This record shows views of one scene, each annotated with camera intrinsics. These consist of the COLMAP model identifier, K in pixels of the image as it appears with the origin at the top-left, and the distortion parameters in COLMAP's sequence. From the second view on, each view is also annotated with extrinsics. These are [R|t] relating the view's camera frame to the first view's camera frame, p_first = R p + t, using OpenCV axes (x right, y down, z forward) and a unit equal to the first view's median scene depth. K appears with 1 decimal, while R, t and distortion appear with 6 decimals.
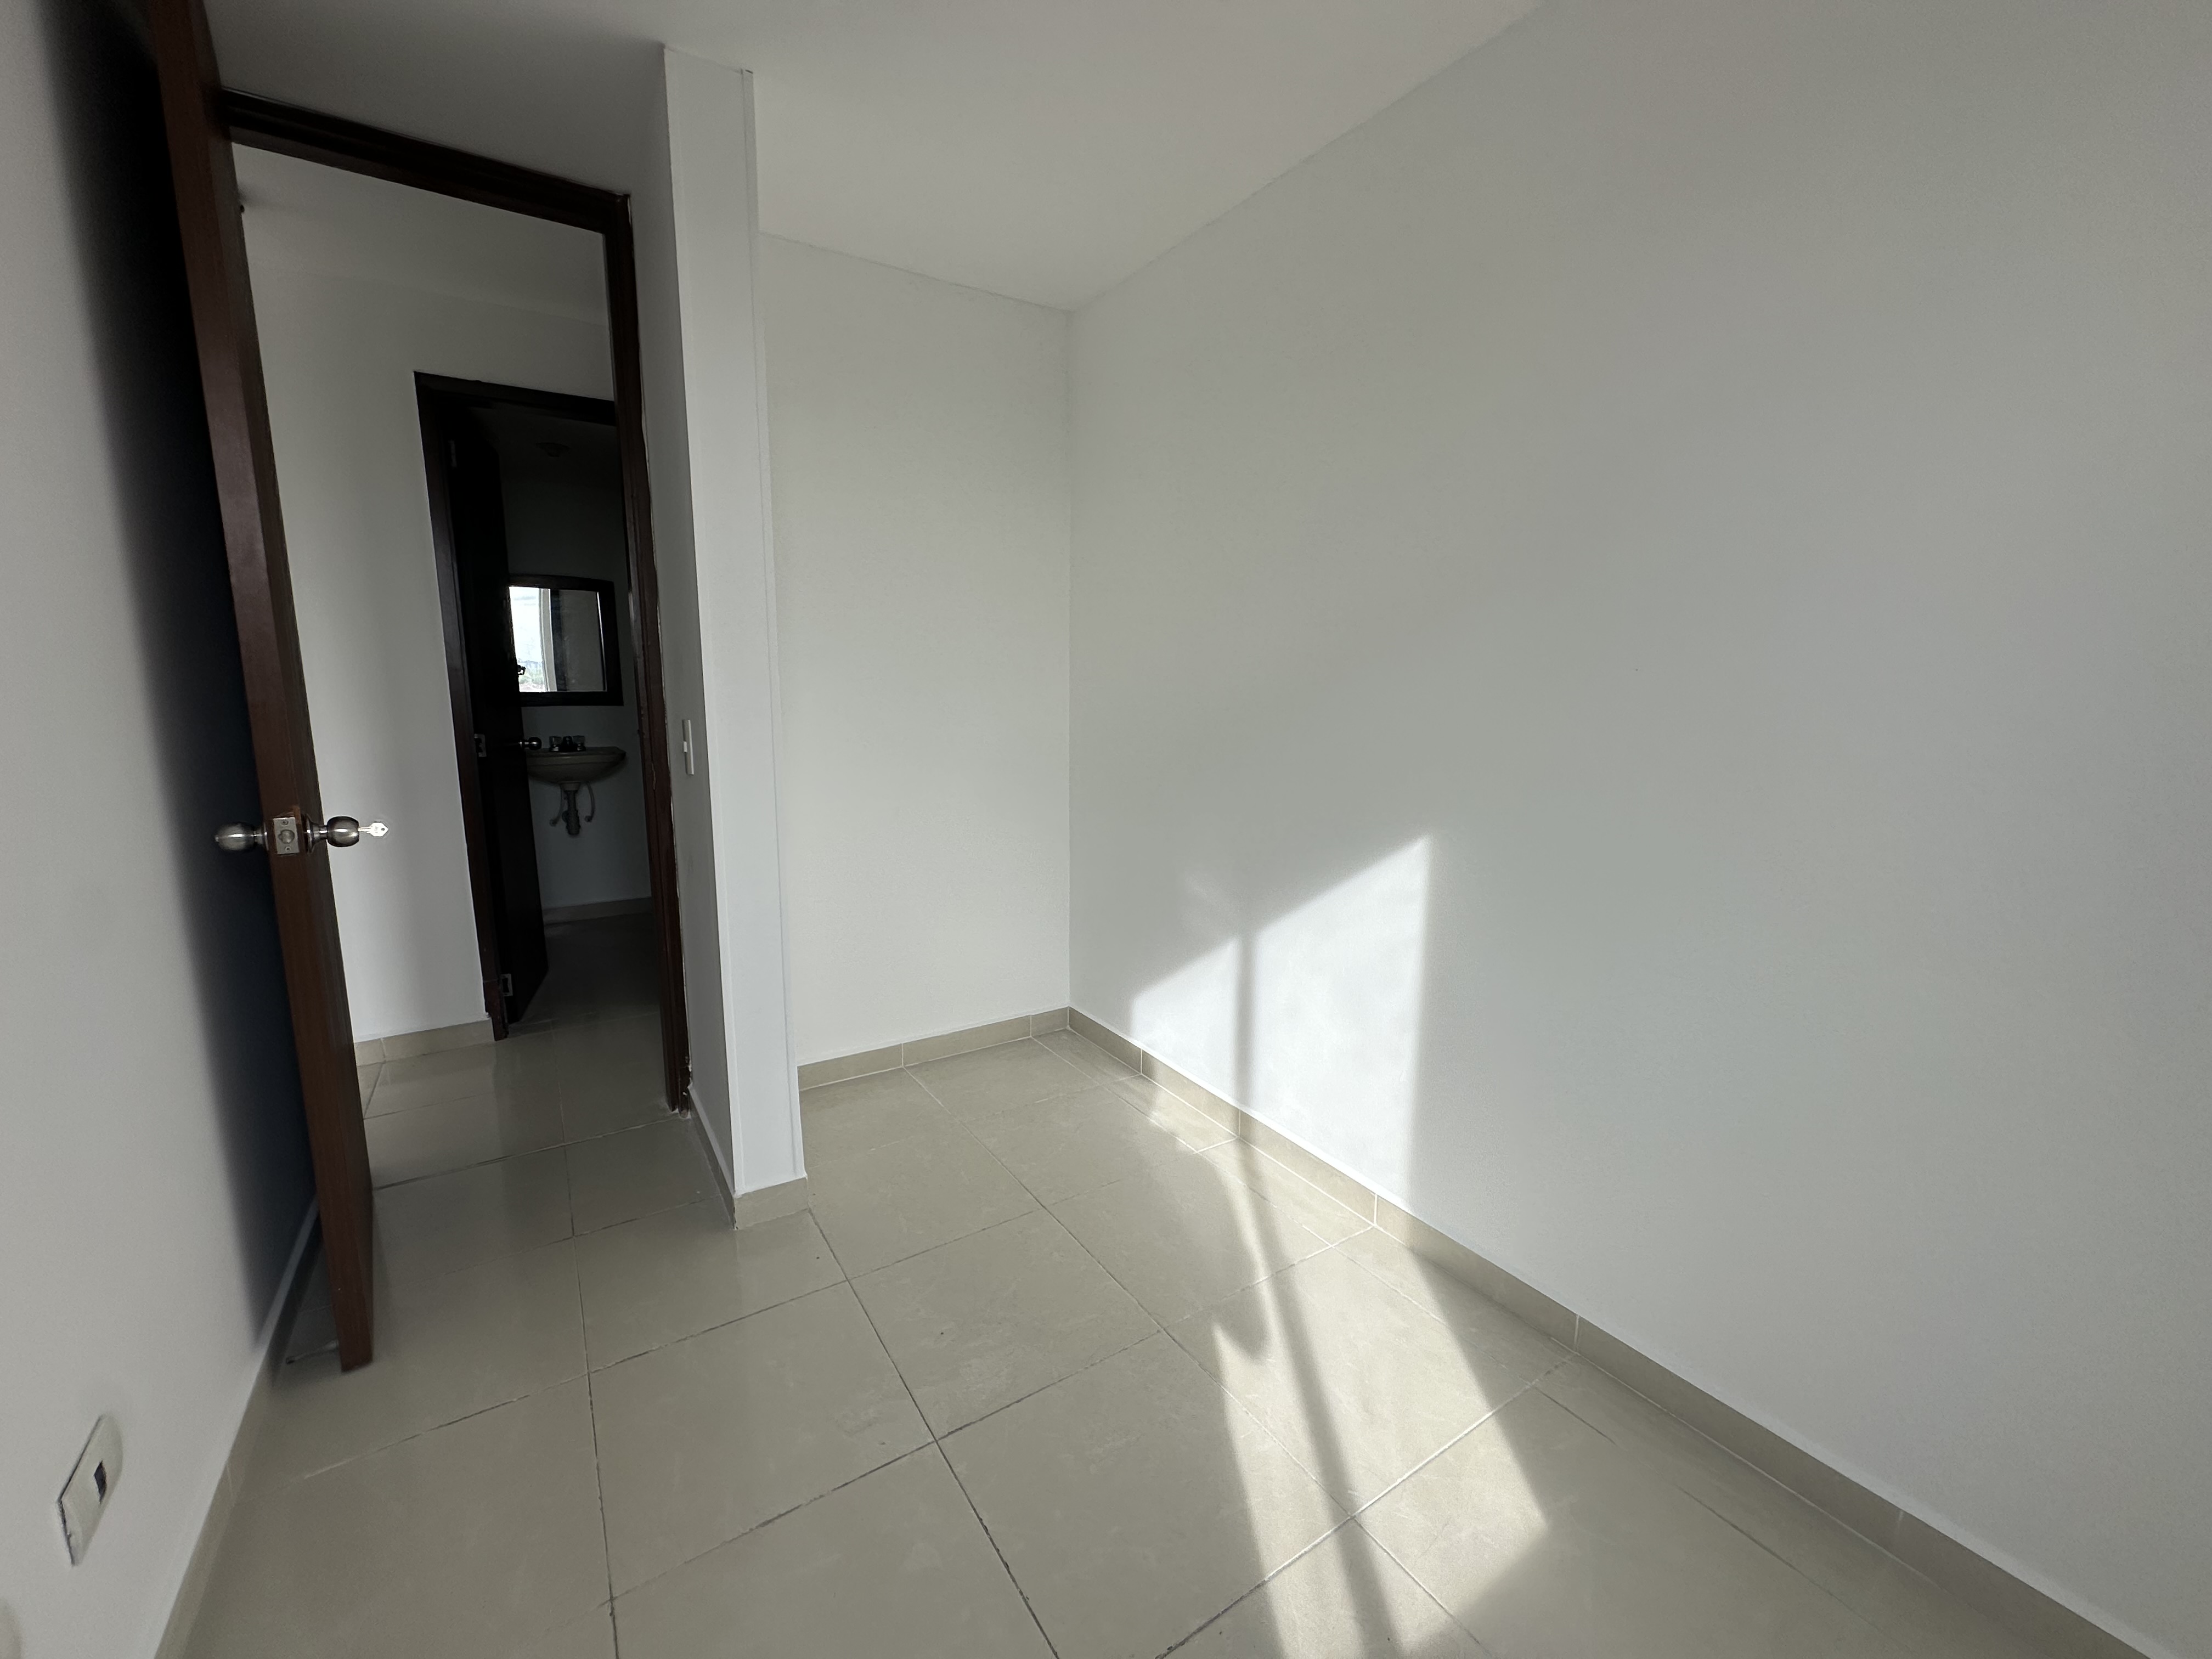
lens RADIAL K [[887.9, 0, 1103.8], [0, 887.9, 825.3], [0, 0, 1]] dist [-0.000919, 0.000107]
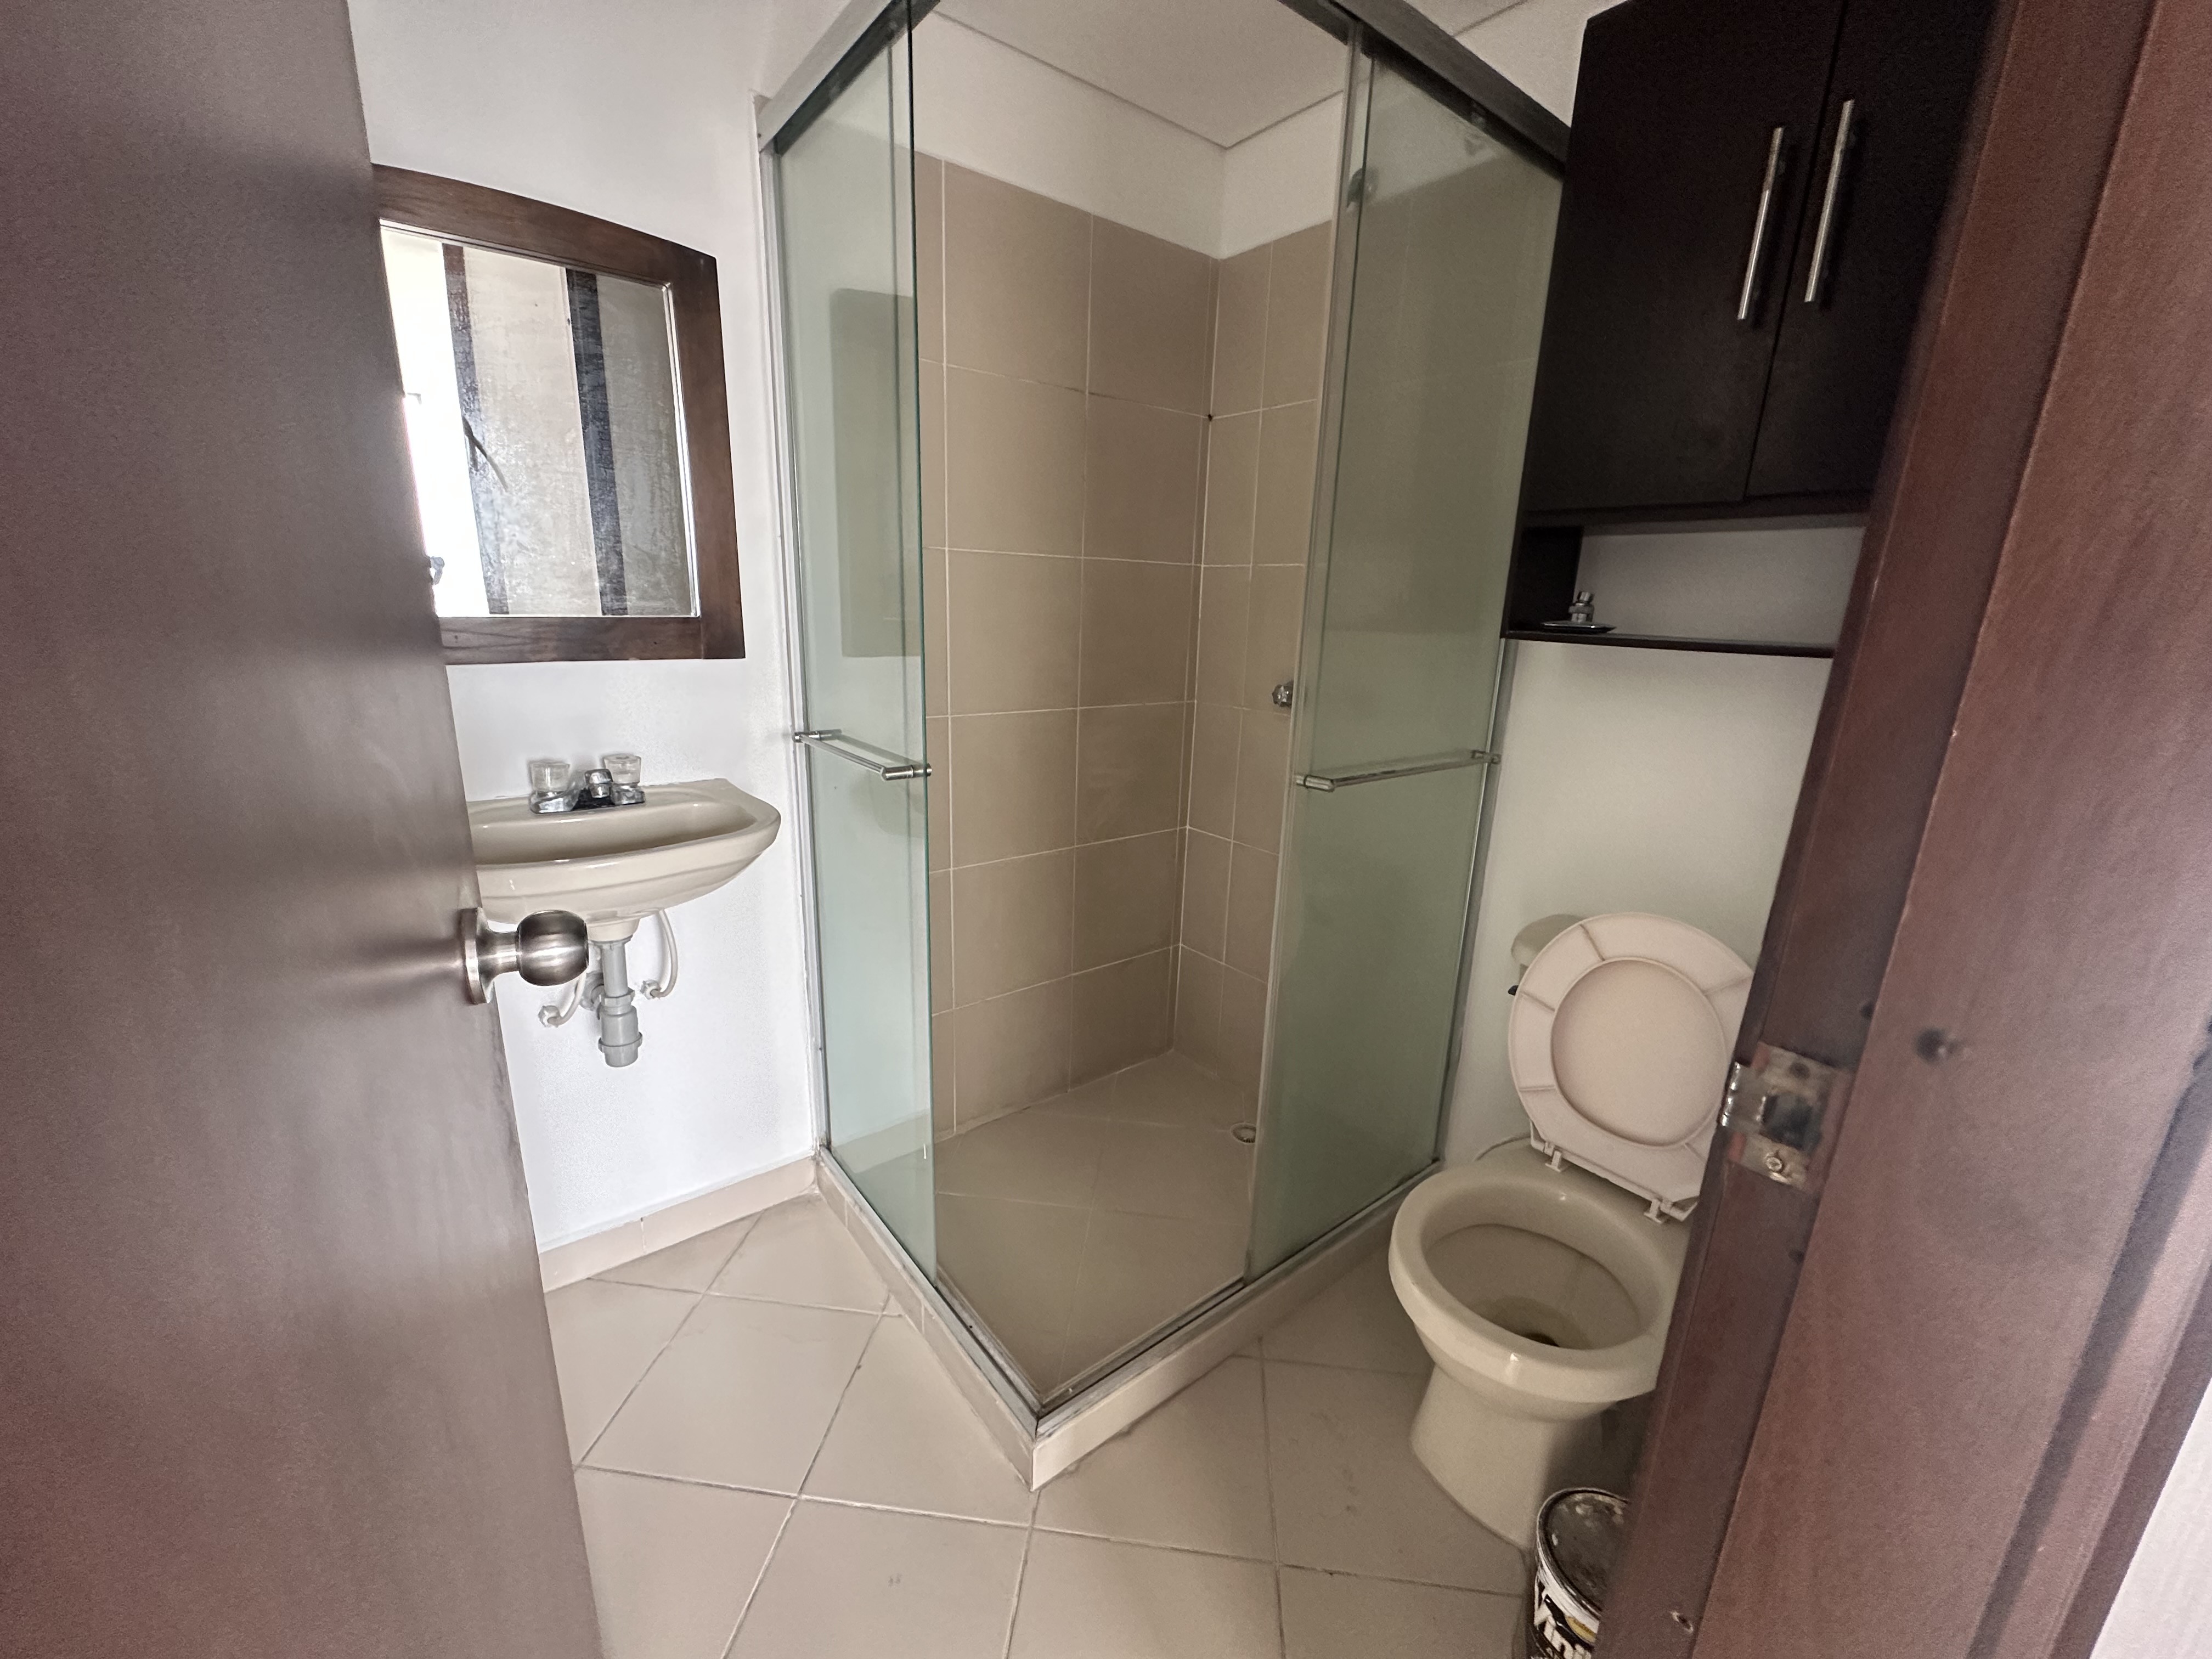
lens RADIAL K [[887.9, 0, 1103.8], [0, 887.9, 825.3], [0, 0, 1]] dist [-0.000919, 0.000107]
pose [[0.998733, -0.007820, 0.049702, -0.425944], [0.003798, 0.996747, 0.080511, -0.099234], [-0.050170, -0.080220, 0.995514, 0.657466]]
